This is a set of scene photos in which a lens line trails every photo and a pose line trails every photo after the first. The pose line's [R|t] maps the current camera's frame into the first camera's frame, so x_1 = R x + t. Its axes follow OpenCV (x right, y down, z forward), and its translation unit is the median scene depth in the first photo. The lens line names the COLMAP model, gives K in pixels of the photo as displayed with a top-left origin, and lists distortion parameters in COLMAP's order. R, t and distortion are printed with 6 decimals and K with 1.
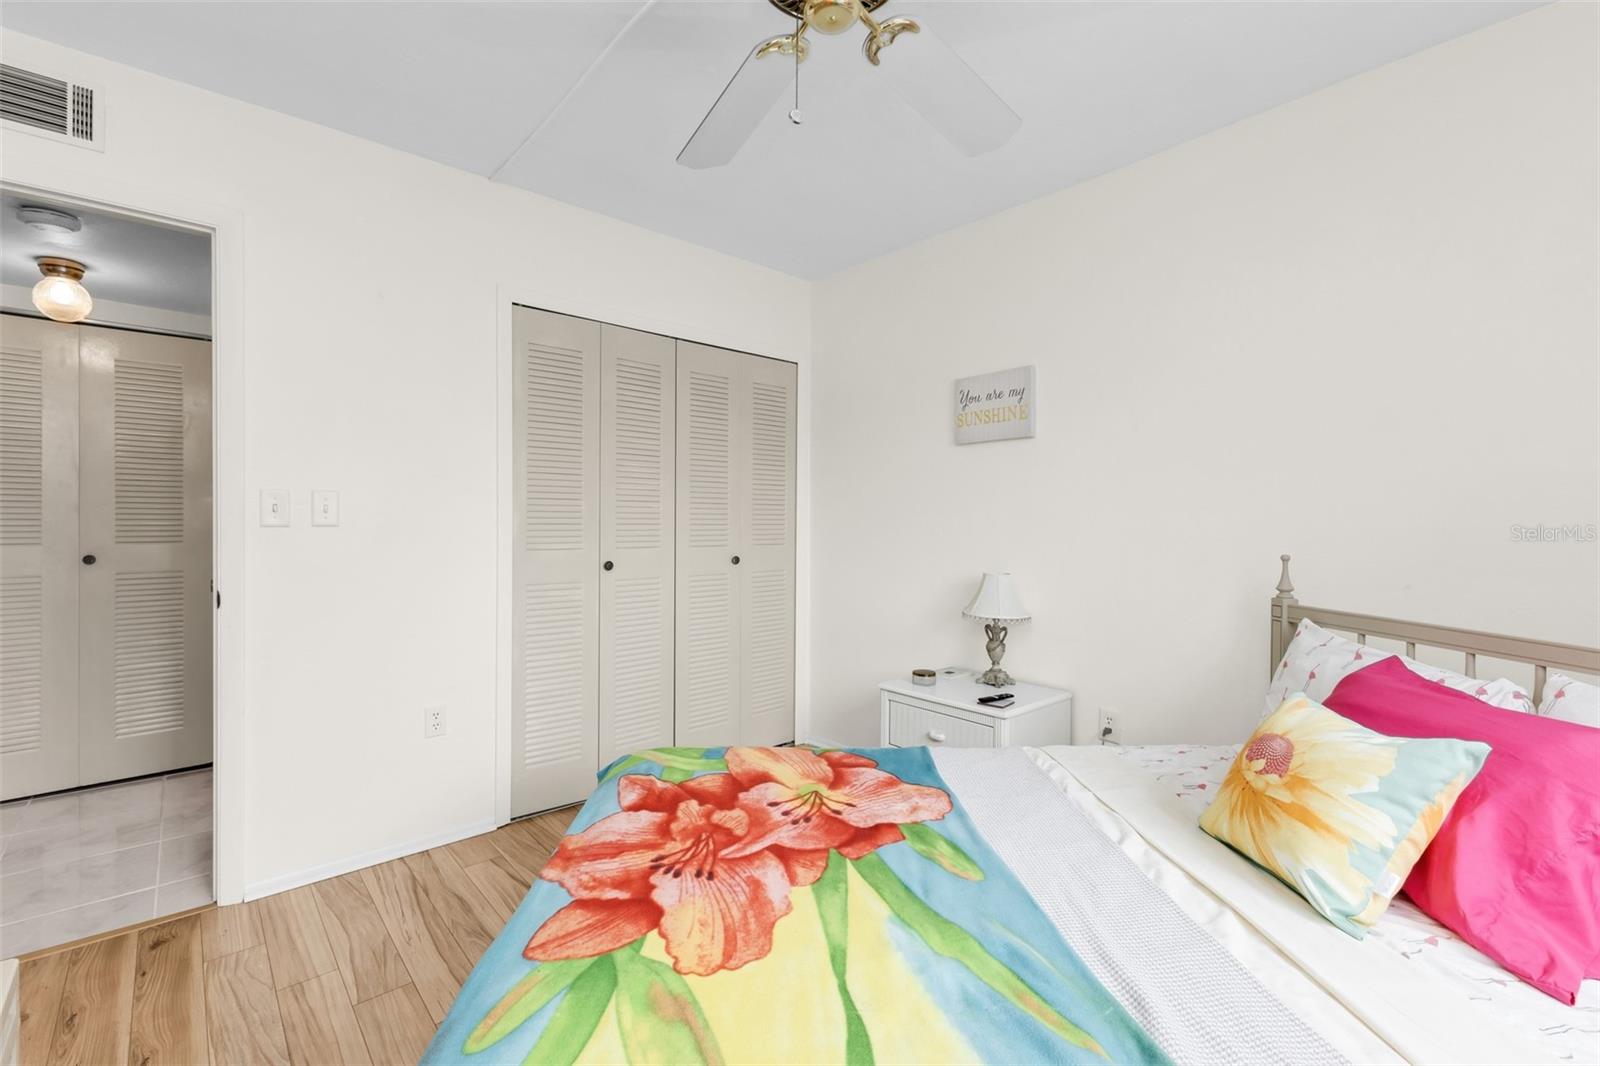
lens RADIAL K [[695.0, 0, 801.8], [0, 695.0, 537.2], [0, 0, 1]] dist [0.002500, -0.000029]
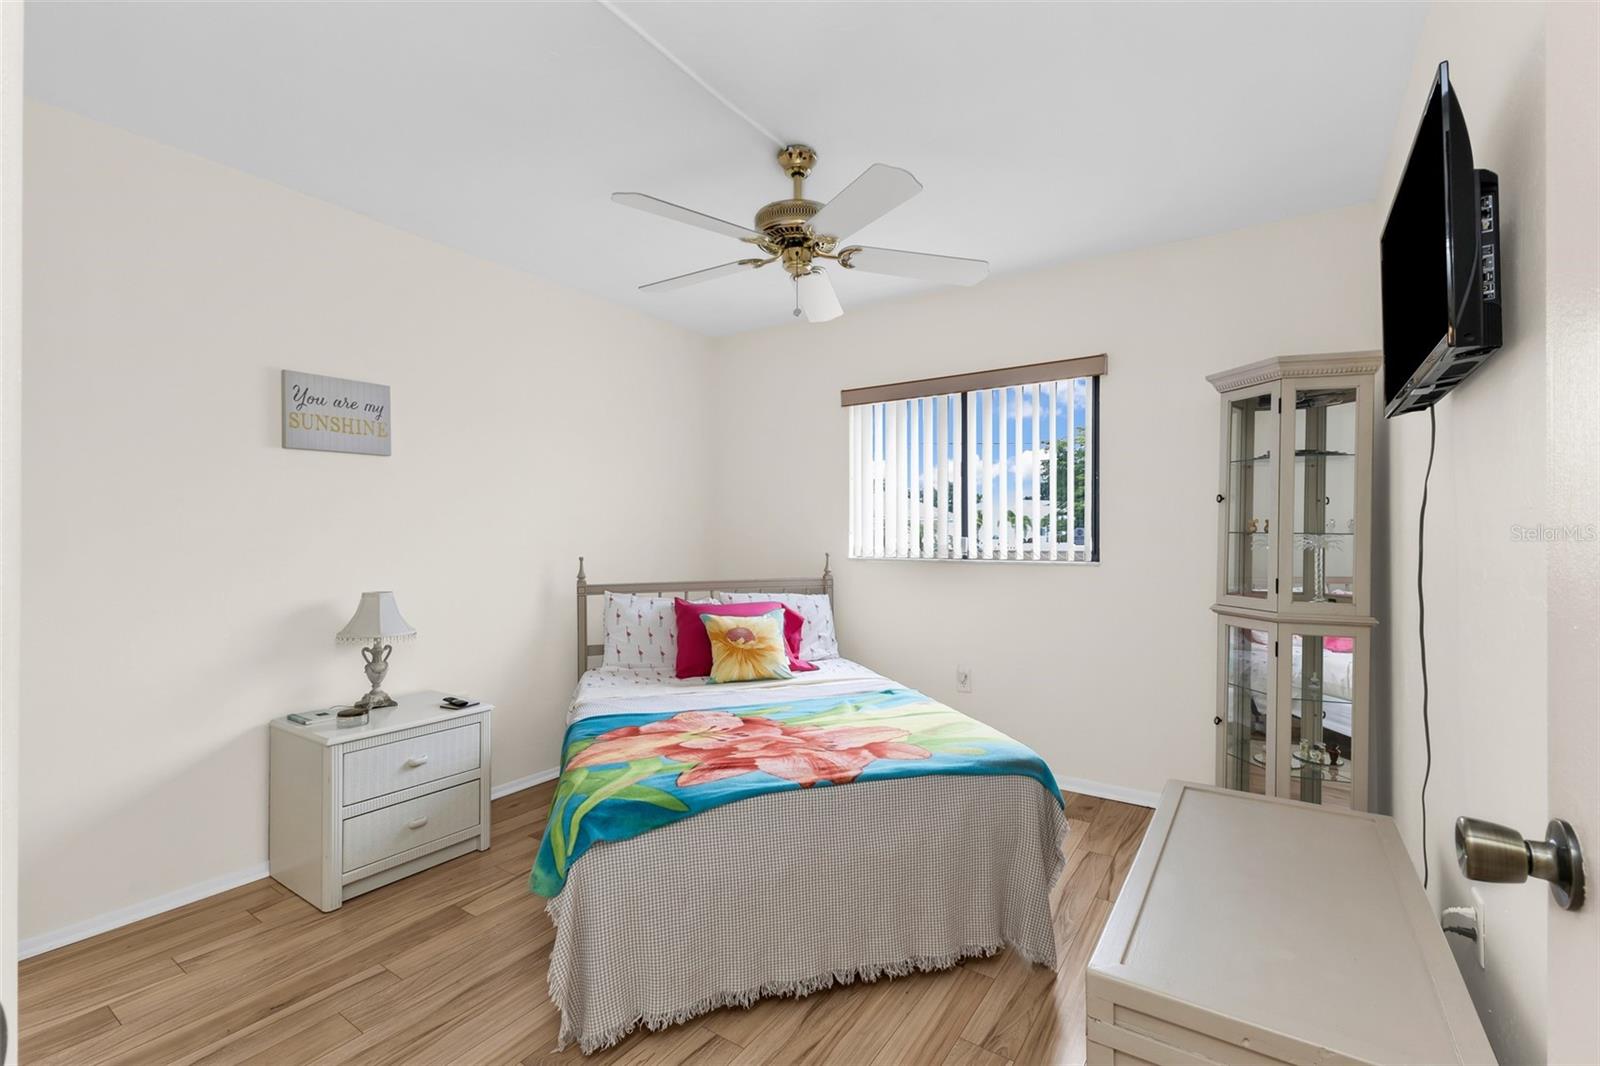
lens RADIAL K [[695.0, 0, 801.8], [0, 695.0, 537.2], [0, 0, 1]] dist [0.002500, -0.000029]
pose [[-0.237095, -0.003738, 0.971479, -1.355579], [0.026470, 0.999596, 0.010306, -0.031836], [-0.971126, 0.028159, -0.236900, 1.099834]]
